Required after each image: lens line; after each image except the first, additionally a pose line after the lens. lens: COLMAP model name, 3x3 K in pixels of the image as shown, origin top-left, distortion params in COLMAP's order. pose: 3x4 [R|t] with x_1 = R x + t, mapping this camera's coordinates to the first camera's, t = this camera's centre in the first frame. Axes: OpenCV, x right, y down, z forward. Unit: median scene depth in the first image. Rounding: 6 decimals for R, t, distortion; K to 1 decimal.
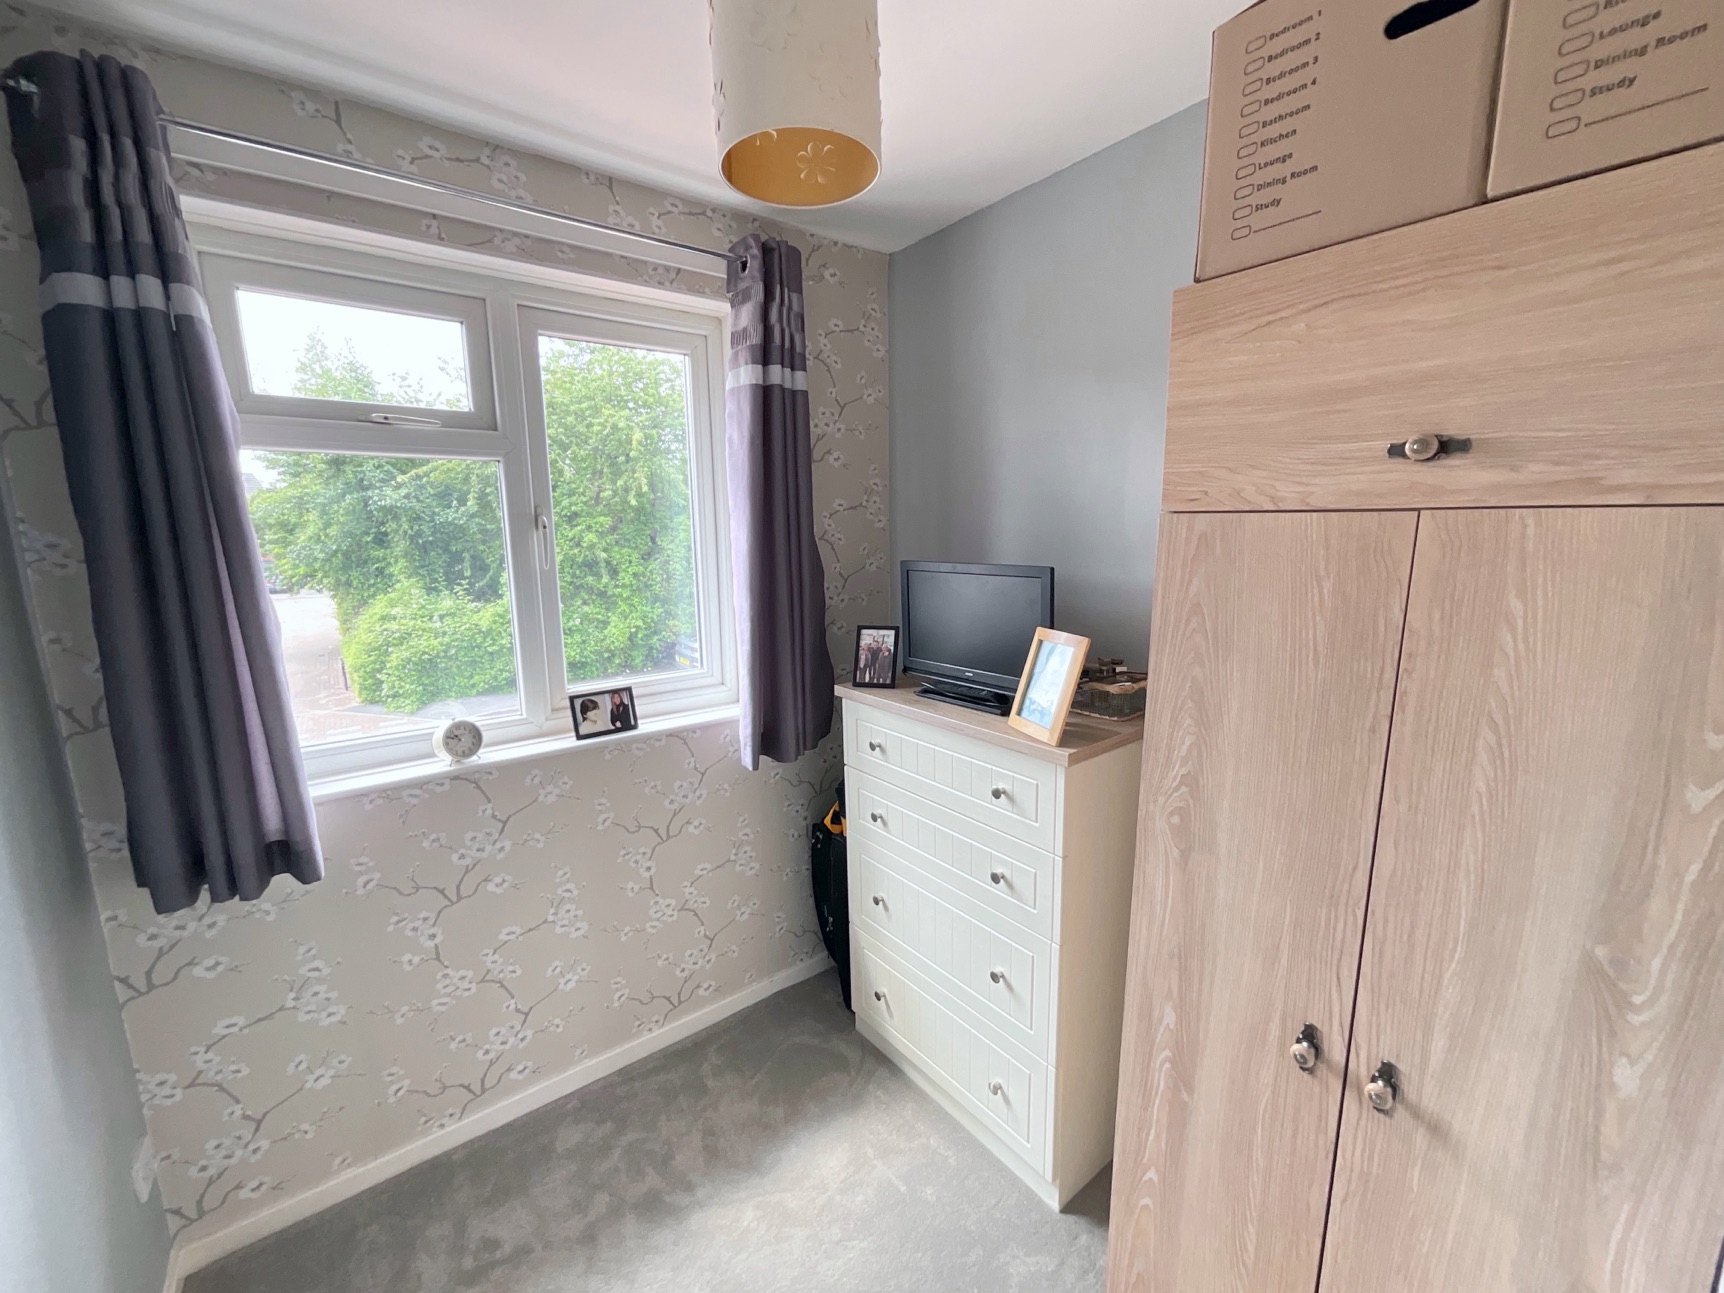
lens RADIAL K [[696.7, 0, 862.0], [0, 696.7, 646.5], [0, 0, 1]] dist [-0.002916, -0.000361]
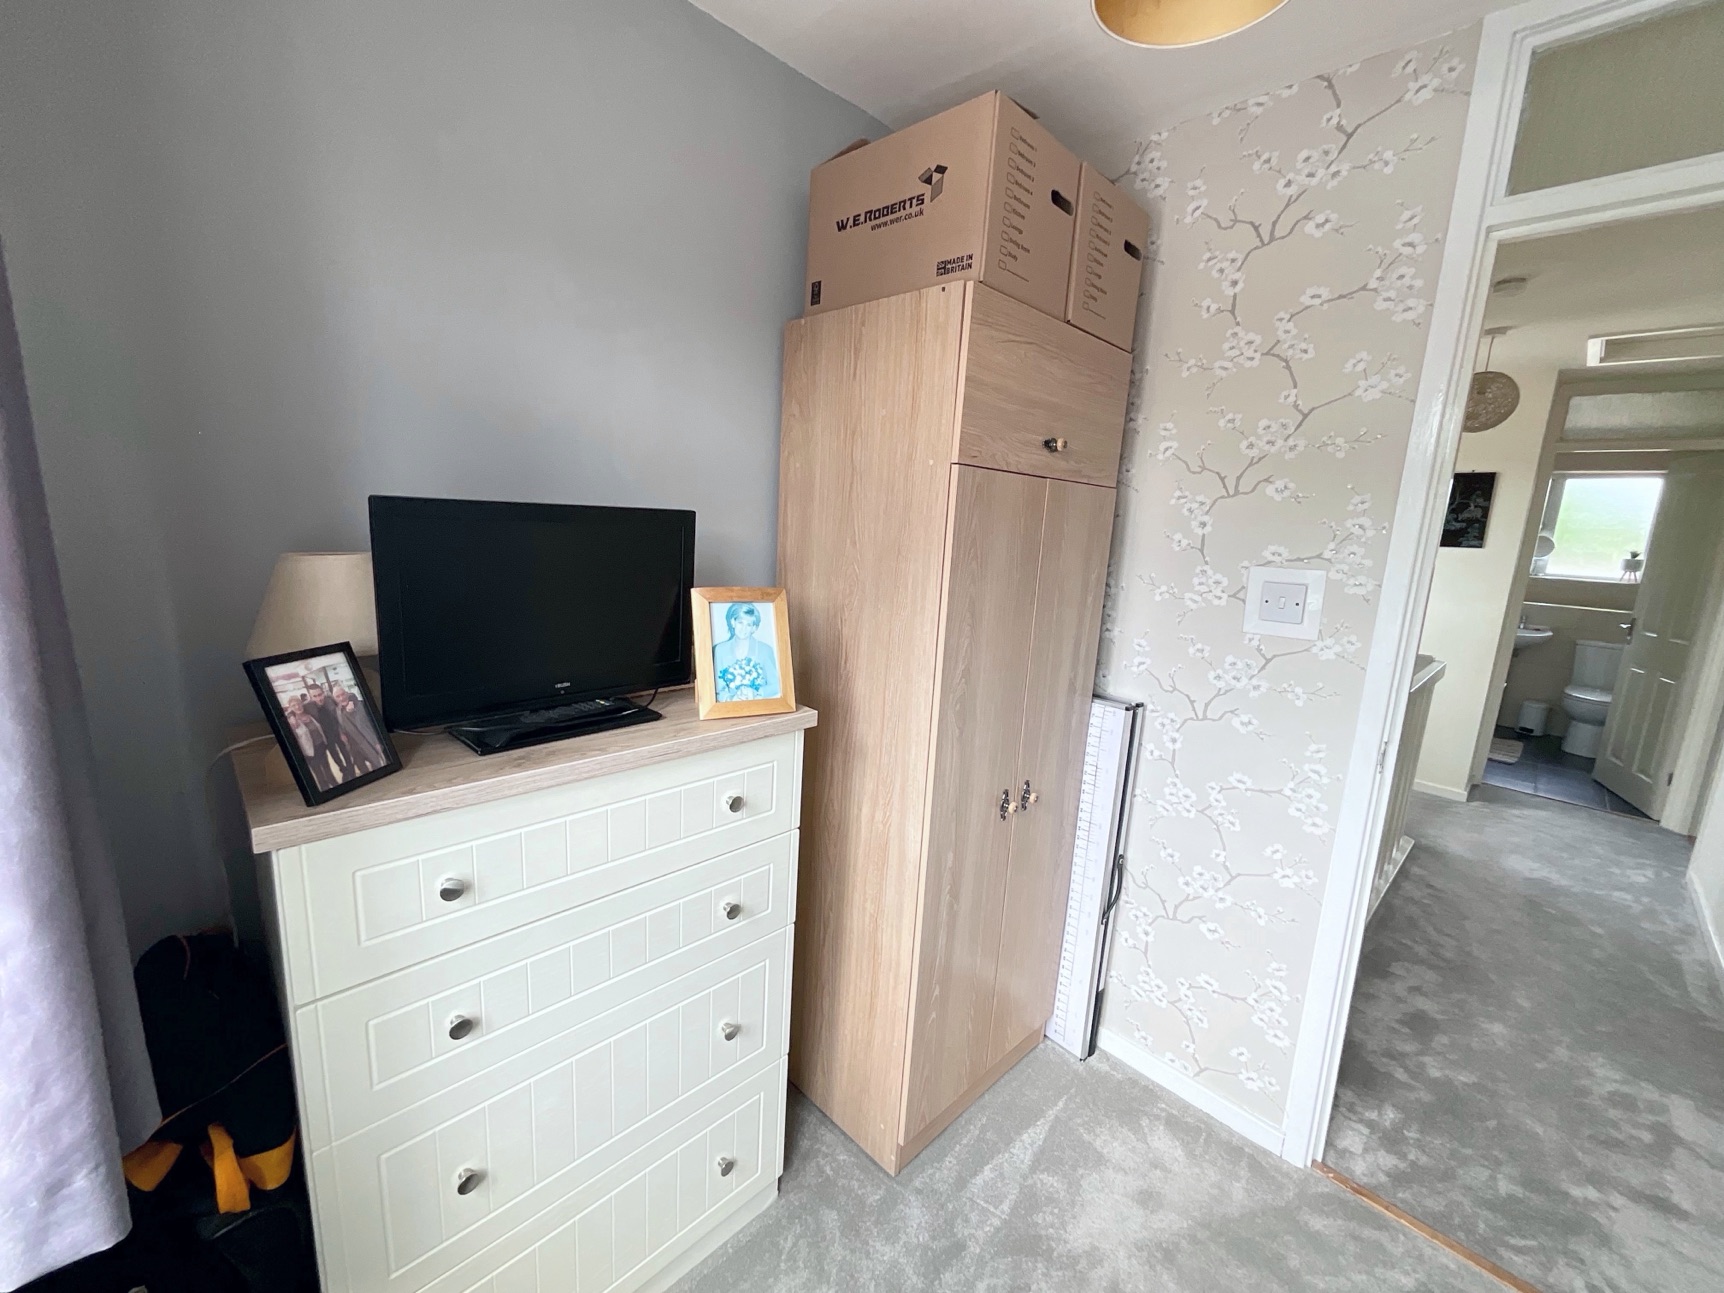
lens RADIAL K [[696.7, 0, 862.0], [0, 696.7, 646.5], [0, 0, 1]] dist [-0.002916, -0.000361]
pose [[-0.116366, -0.180149, 0.976732, -0.774977], [0.119492, 0.973731, 0.193831, -0.133299], [-0.985992, 0.139267, -0.091783, 1.279574]]
